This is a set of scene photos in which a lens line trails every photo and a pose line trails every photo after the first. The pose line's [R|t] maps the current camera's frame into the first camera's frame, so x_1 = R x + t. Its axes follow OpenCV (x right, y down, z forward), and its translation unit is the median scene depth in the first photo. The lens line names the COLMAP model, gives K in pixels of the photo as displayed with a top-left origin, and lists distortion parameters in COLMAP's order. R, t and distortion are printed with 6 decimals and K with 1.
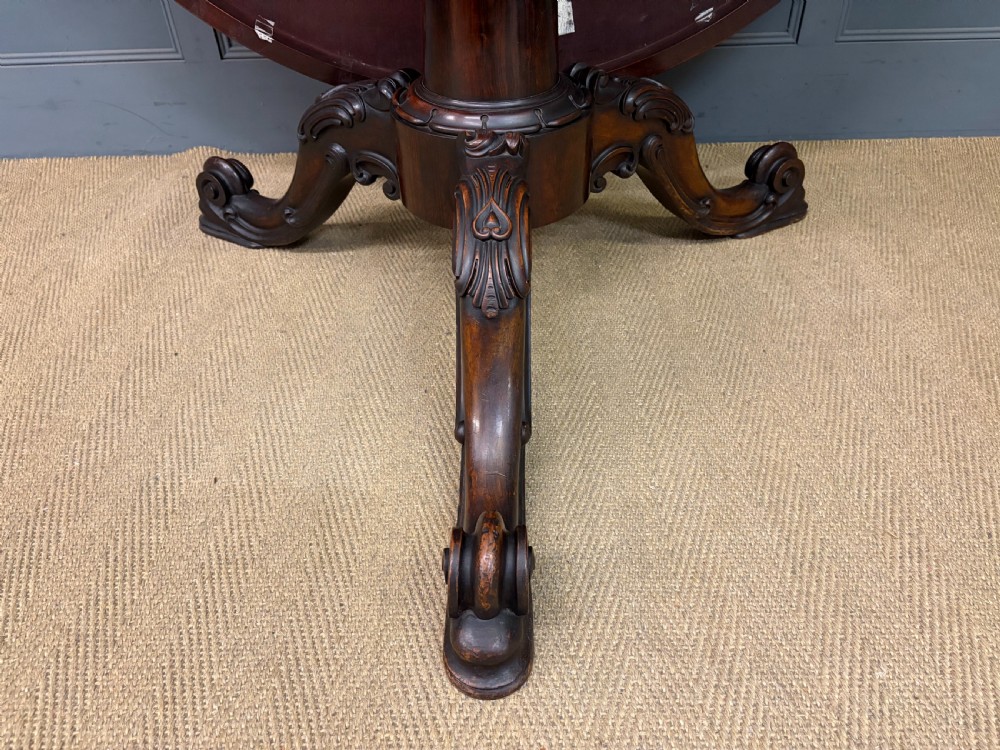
lens RADIAL K [[768.5, 0, 501.0], [0, 768.5, 379.0], [0, 0, 1]] dist [0.050952, -0.060695]
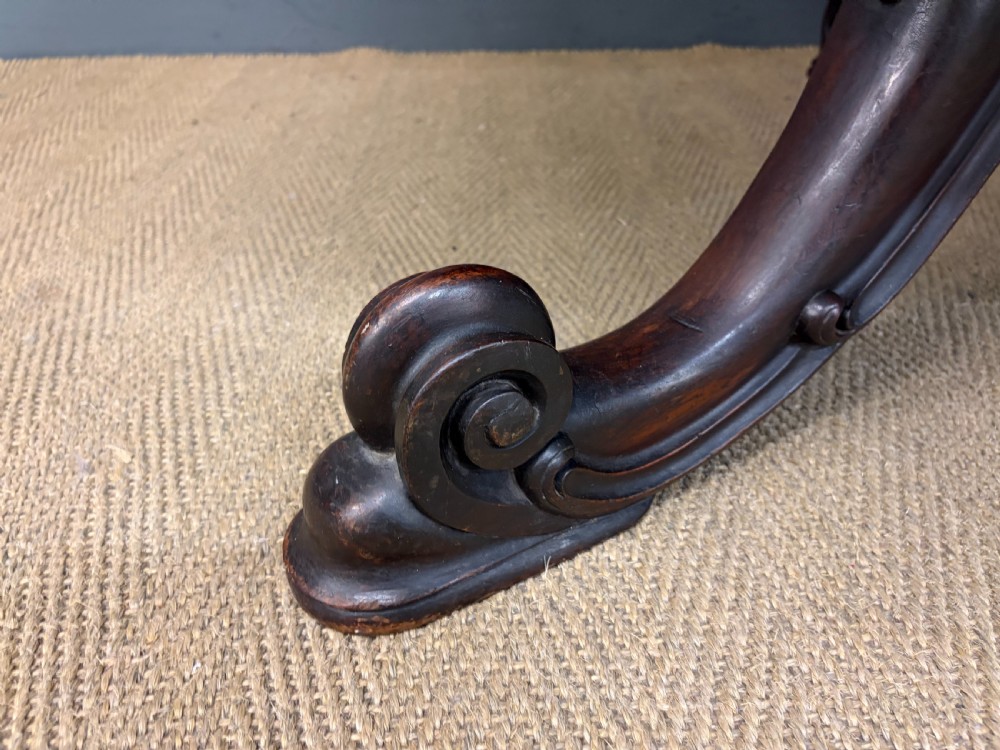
lens RADIAL K [[773.6, 0, 492.2], [0, 773.6, 388.9], [0, 0, 1]] dist [0.030429, -0.028785]
pose [[0.999904, 0.006834, 0.012036, -0.411909], [-0.005943, 0.997342, -0.072613, 0.115920], [-0.012501, 0.072534, 0.997288, 0.456416]]
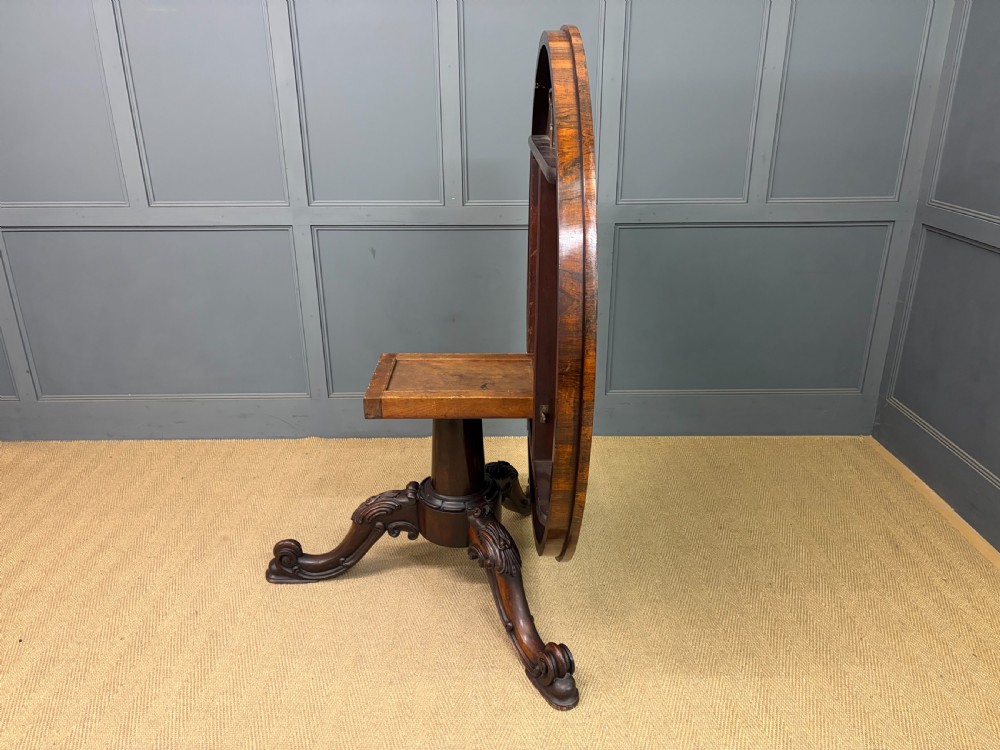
lens RADIAL K [[768.5, 0, 497.9], [0, 768.5, 378.0], [0, 0, 1]] dist [0.050952, -0.060695]
pose [[0.999789, 0.016572, 0.012145, 0.131850], [-0.012207, 0.954592, -0.297666, 0.251961], [-0.016526, 0.297454, 0.954593, -1.577645]]
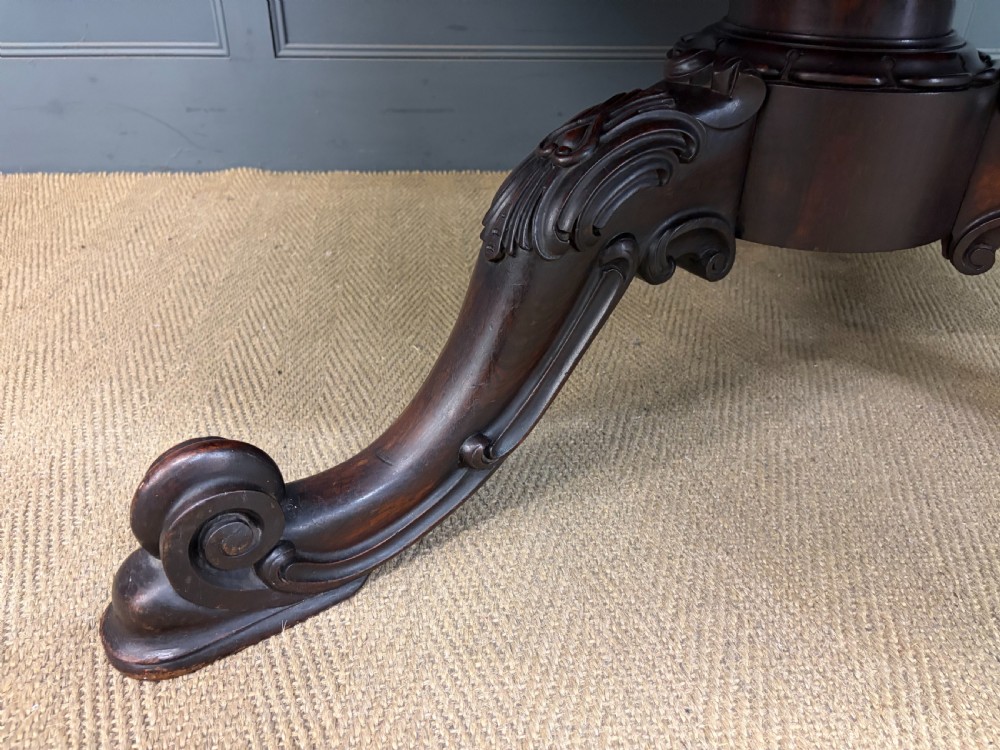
lens RADIAL K [[773.6, 0, 496.1], [0, 773.6, 382.7], [0, 0, 1]] dist [0.030429, -0.028785]
pose [[0.995033, -0.010386, 0.099004, -0.299381], [0.023330, 0.991175, -0.130494, 0.080440], [-0.096775, 0.132156, 0.986493, 0.269028]]
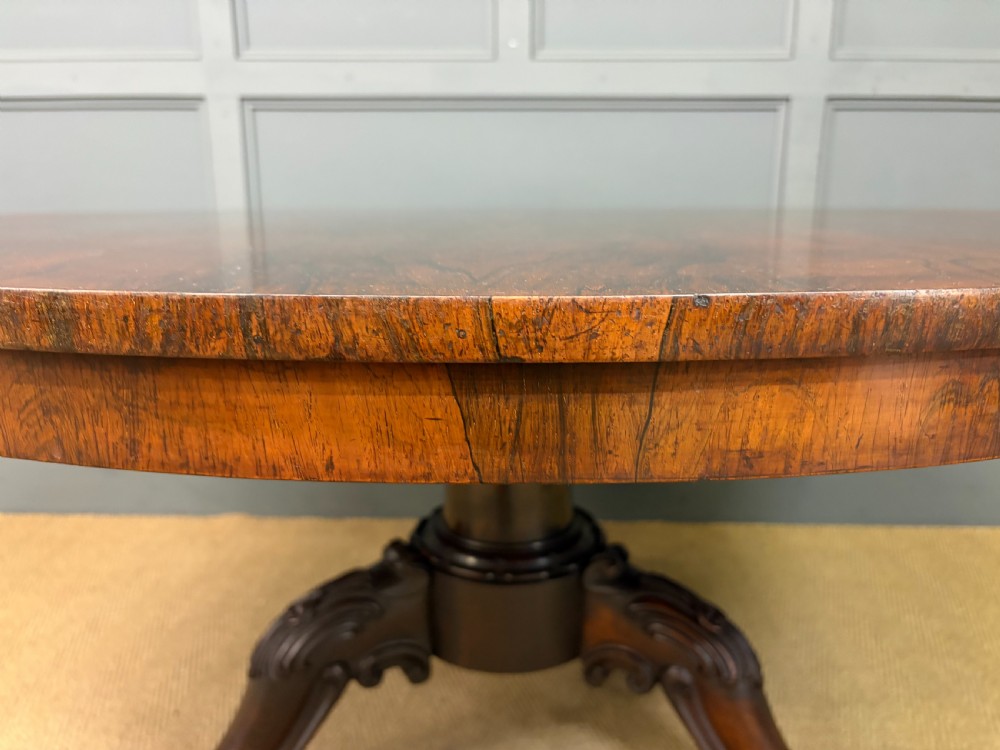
lens RADIAL K [[773.6, 0, 503.5], [0, 773.6, 386.5], [0, 0, 1]] dist [0.030429, -0.028785]
pose [[0.999222, 0.033350, -0.021073, 0.025886], [-0.039126, 0.906070, -0.421315, -0.004754], [0.005043, 0.421812, 0.906669, -0.136205]]
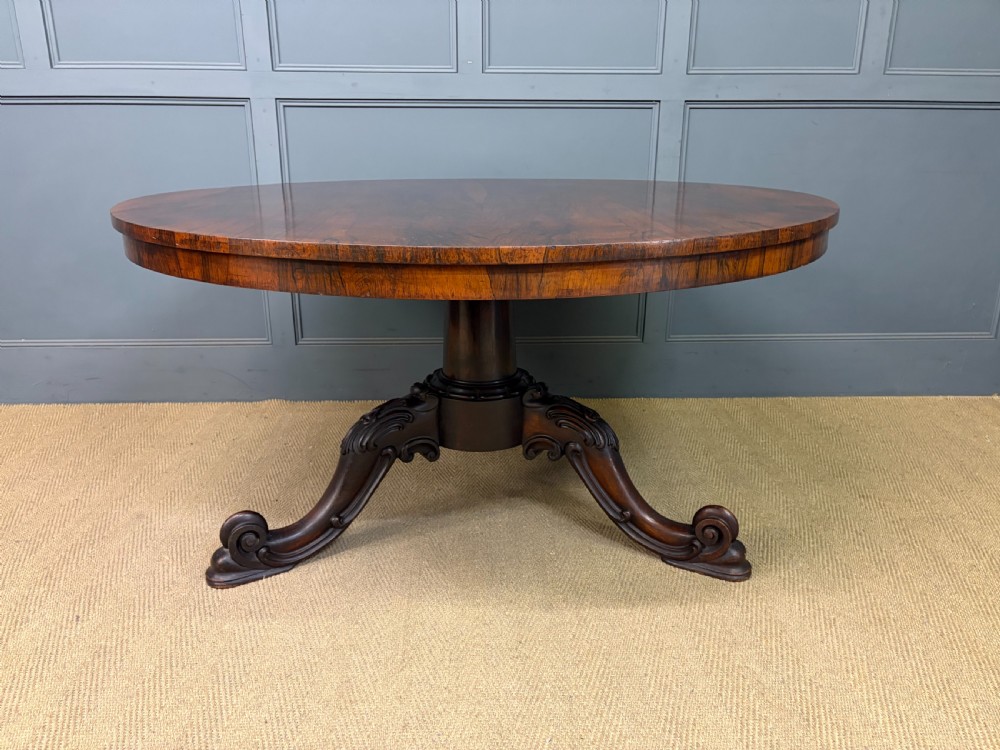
lens RADIAL K [[768.5, 0, 492.1], [0, 768.5, 375.7], [0, 0, 1]] dist [0.050952, -0.060695]
pose [[0.998828, 0.015076, 0.045991, -0.031681], [0.002683, 0.931539, -0.363631, 0.342064], [-0.048324, 0.363328, 0.930407, -0.721814]]
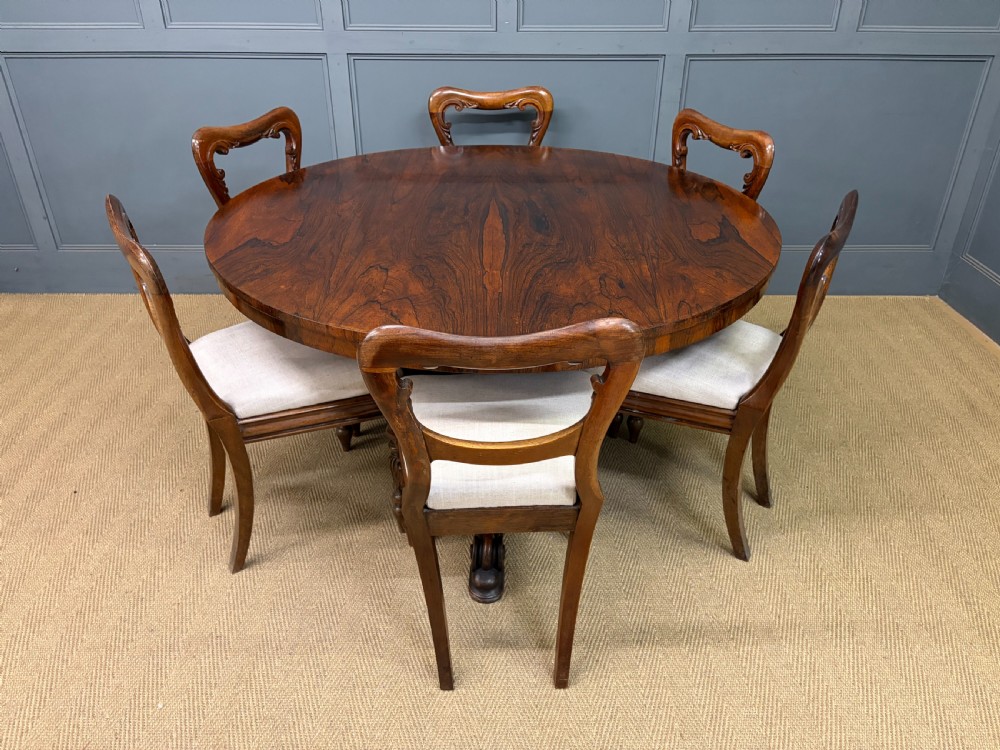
lens RADIAL K [[773.6, 0, 500.2], [0, 773.6, 380.4], [0, 0, 1]] dist [0.030429, -0.028785]
pose [[0.999548, 0.022320, 0.020140, -0.055114], [-0.019388, 0.990581, -0.135551, 0.285605], [-0.022976, 0.135099, 0.990566, -1.427136]]
